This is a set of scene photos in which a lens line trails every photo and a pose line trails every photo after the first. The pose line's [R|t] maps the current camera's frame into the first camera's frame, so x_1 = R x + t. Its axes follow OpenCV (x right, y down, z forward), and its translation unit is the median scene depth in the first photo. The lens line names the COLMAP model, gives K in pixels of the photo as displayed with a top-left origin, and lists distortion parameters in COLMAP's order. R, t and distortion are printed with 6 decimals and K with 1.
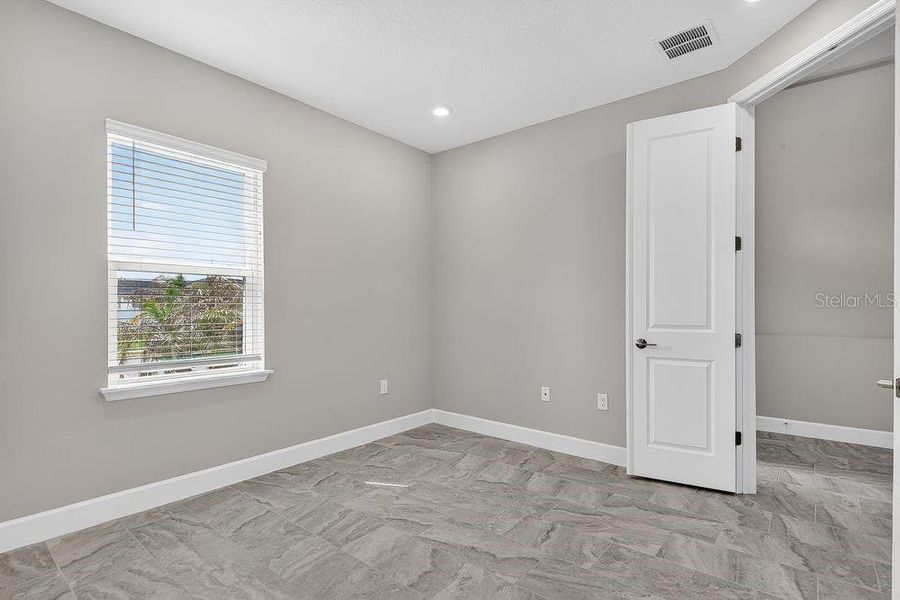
lens RADIAL K [[435.2, 0, 453.0], [0, 435.2, 307.3], [0, 0, 1]] dist [0.000504, -0.004737]
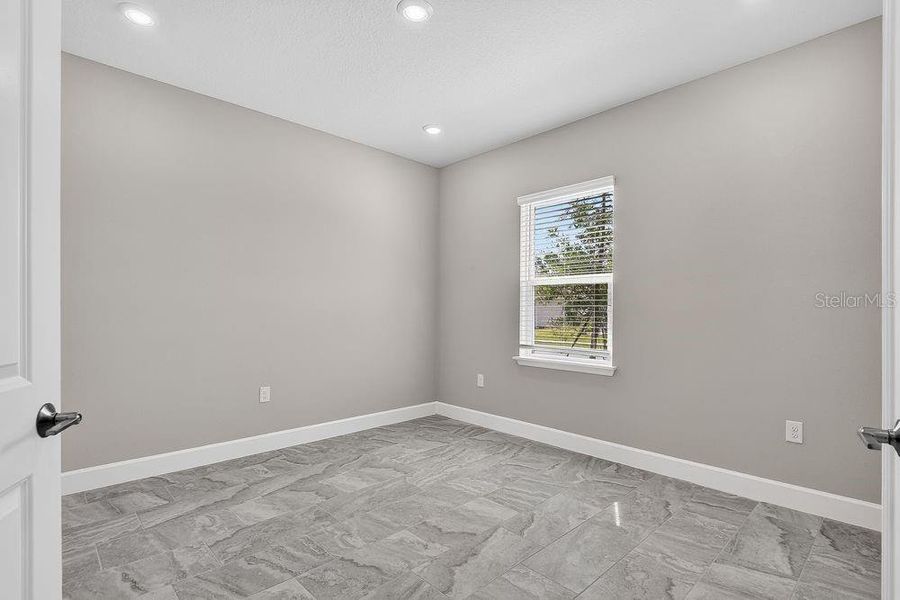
lens RADIAL K [[435.2, 0, 456.2], [0, 435.2, 315.6], [0, 0, 1]] dist [0.000504, -0.004737]
pose [[-0.110859, 0.013456, -0.993745, 0.757890], [-0.006243, 0.999879, 0.014235, 0.004333], [0.993817, 0.007782, -0.110761, 0.798076]]
